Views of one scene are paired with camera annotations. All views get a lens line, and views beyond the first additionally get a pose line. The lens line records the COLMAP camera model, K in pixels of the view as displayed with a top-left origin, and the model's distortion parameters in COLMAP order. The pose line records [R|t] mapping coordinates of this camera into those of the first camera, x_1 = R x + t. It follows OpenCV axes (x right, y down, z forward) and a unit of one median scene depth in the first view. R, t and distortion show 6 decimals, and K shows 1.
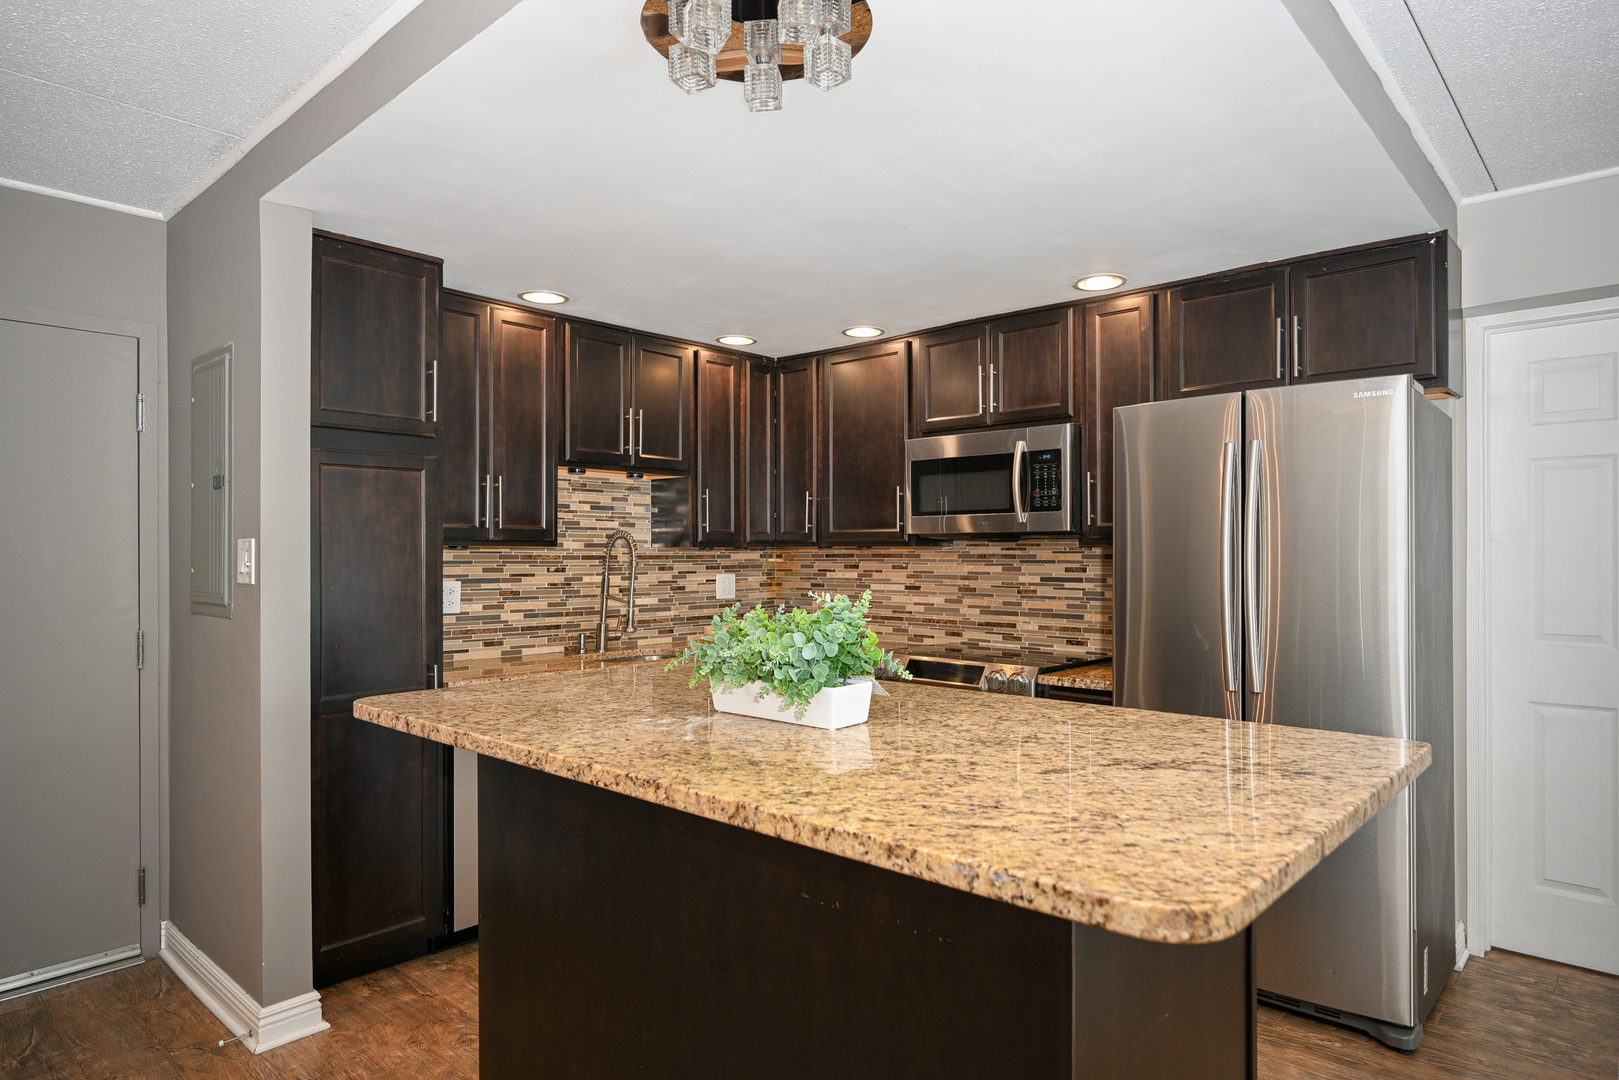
lens RADIAL K [[947.3, 0, 800.9], [0, 947.3, 547.5], [0, 0, 1]] dist [-0.000530, -0.000465]
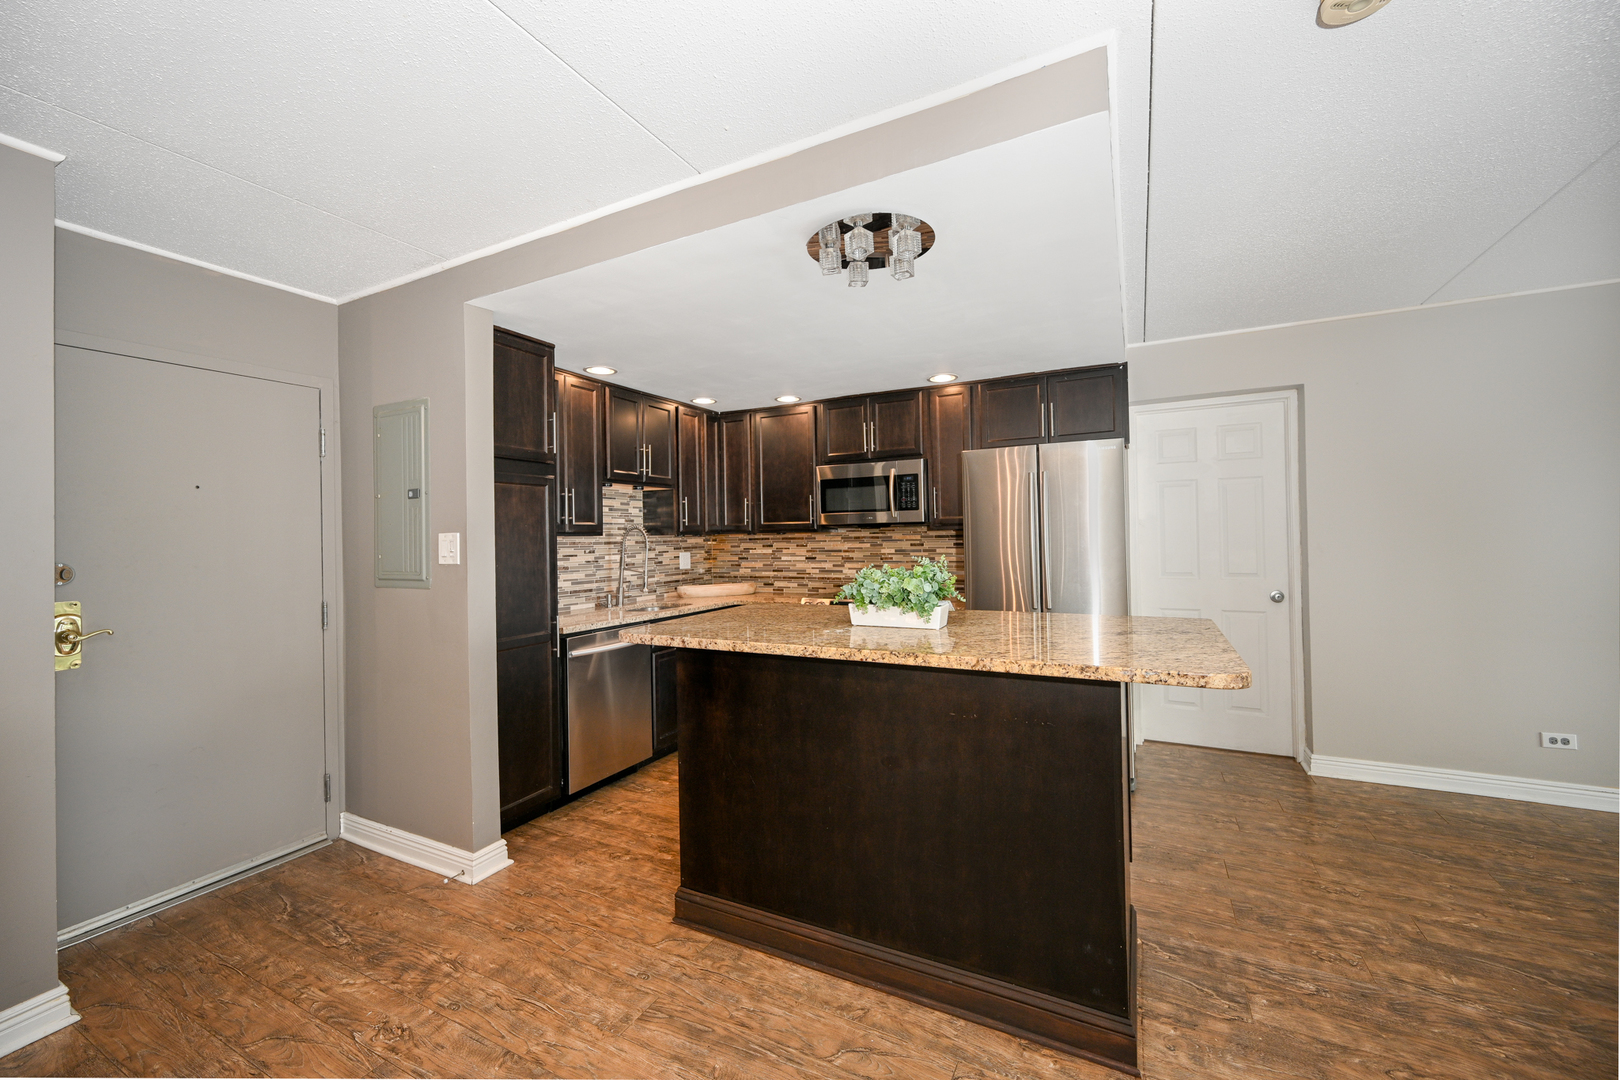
lens RADIAL K [[650.1, 0, 788.4], [0, 650.1, 528.7], [0, 0, 1]] dist [-0.000731, 0.000368]
pose [[0.967677, -0.013524, 0.251828, -0.220656], [0.015783, 0.999851, -0.006952, -0.000542], [-0.251697, 0.010702, 0.967747, -0.064425]]
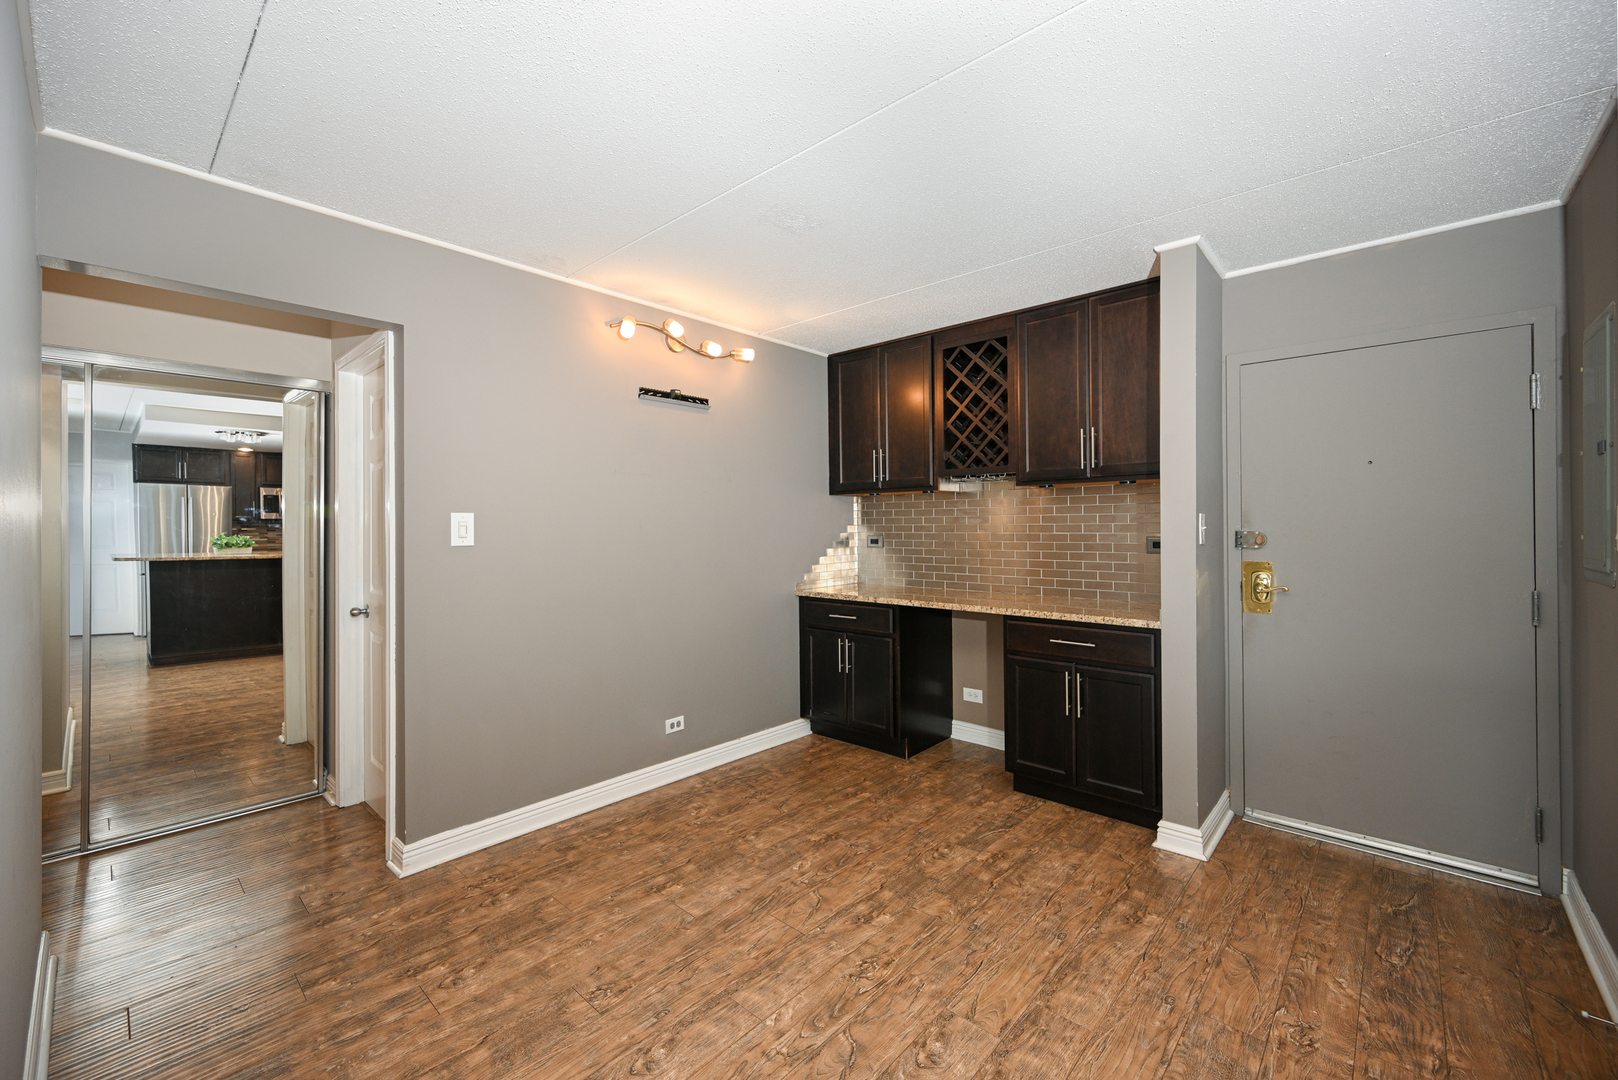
lens RADIAL K [[649.3, 0, 787.4], [0, 649.3, 528.7], [0, 0, 1]] dist [-0.000731, 0.000368]
pose [[-0.004555, 0.007761, -0.999960, 0.042299], [0.009457, 0.999925, 0.007717, 0.001372], [0.999945, -0.009422, -0.004628, 0.109089]]
